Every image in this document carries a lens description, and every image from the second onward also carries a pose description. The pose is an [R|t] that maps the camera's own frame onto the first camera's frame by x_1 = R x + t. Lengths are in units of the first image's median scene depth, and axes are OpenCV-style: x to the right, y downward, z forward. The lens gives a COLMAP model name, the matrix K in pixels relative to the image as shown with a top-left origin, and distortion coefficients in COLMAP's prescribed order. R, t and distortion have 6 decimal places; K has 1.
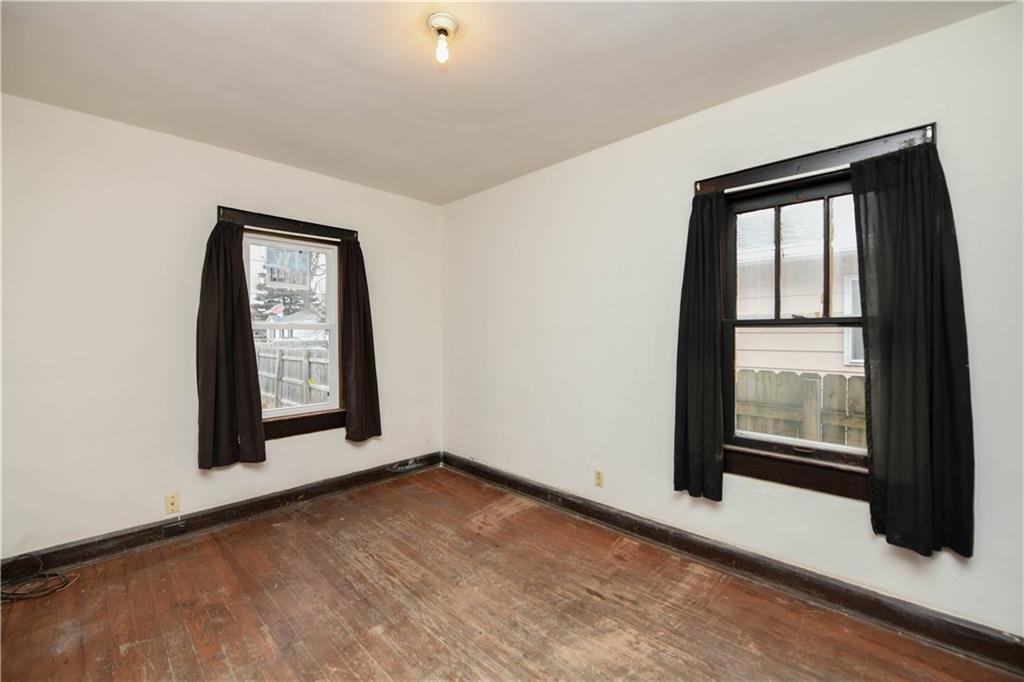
lens RADIAL K [[408.8, 0, 510.0], [0, 408.8, 333.4], [0, 0, 1]] dist [-0.016136, -0.000439]
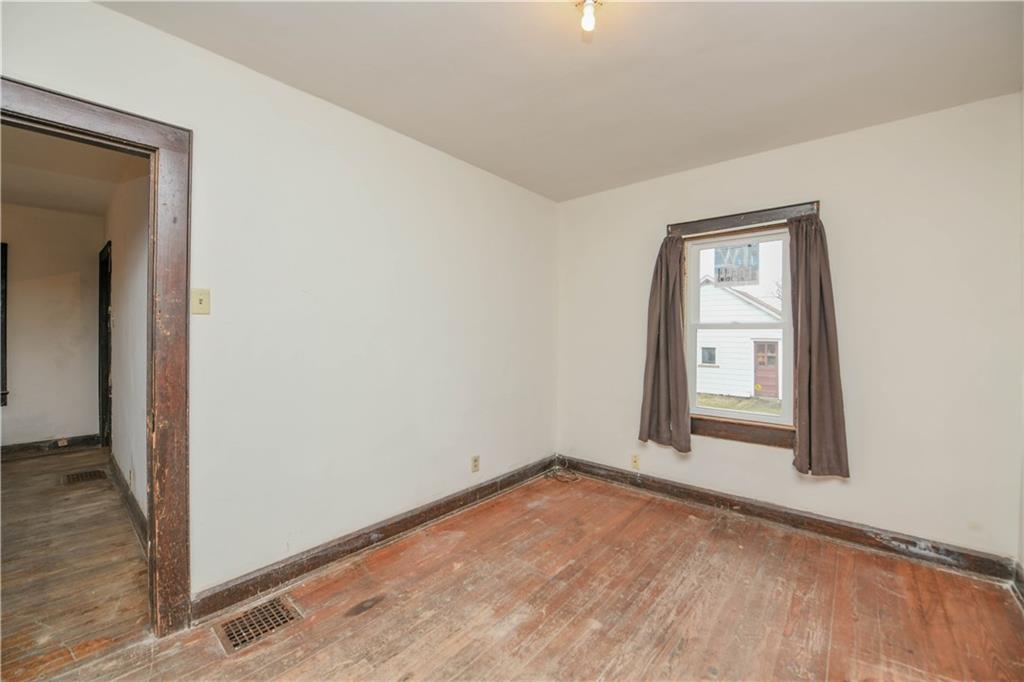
lens RADIAL K [[408.8, 0, 510.0], [0, 408.8, 333.4], [0, 0, 1]] dist [-0.016136, -0.000439]
pose [[0.061216, 0.003541, -0.998118, 0.534159], [-0.007621, 0.999966, 0.003080, 0.001488], [0.998095, 0.007418, 0.061241, 0.573697]]
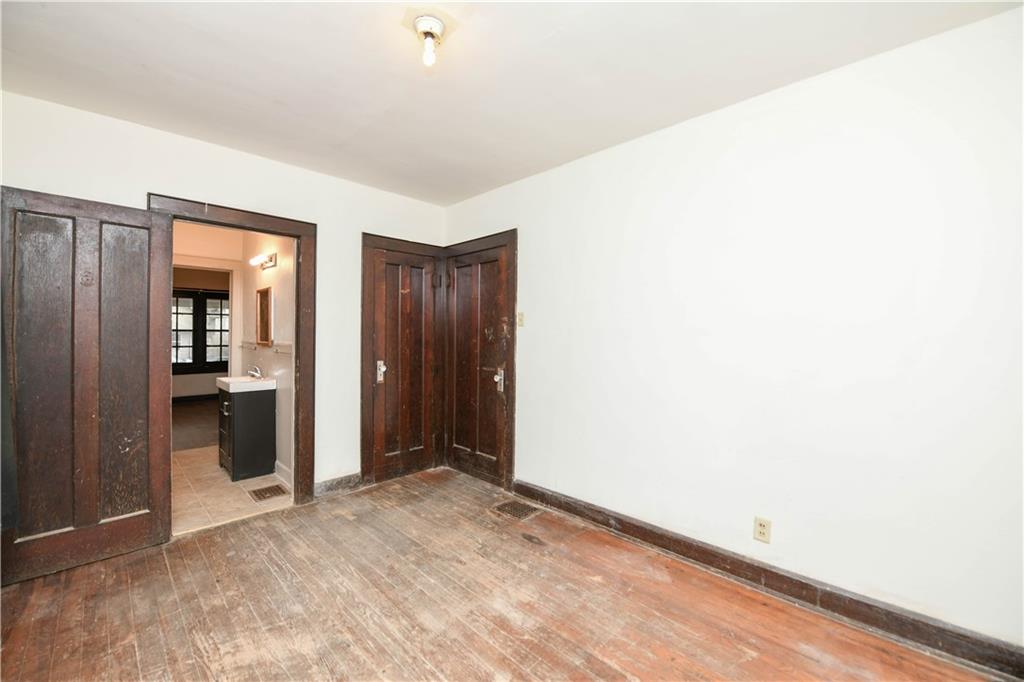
lens RADIAL K [[408.8, 0, 510.0], [0, 408.8, 333.4], [0, 0, 1]] dist [-0.016136, -0.000439]
pose [[-0.999947, -0.002509, 0.009991, -0.280605], [-0.002542, 0.999992, -0.003236, 0.000681], [-0.009983, -0.003261, -0.999945, 1.482991]]
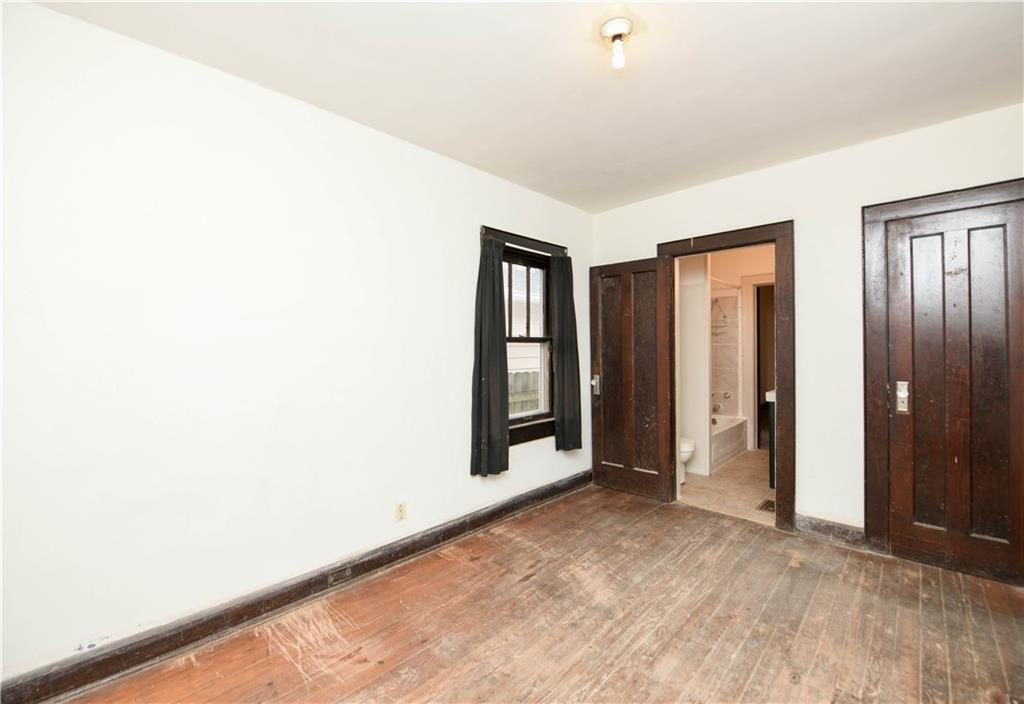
lens RADIAL K [[422.0, 0, 523.7], [0, 422.0, 344.6], [0, 0, 1]] dist [-0.014596, -0.000337]
pose [[-0.008781, 0.006452, 0.999941, -0.867716], [0.008666, 0.999942, -0.006375, 0.002606], [-0.999924, 0.008609, -0.008837, 0.917907]]
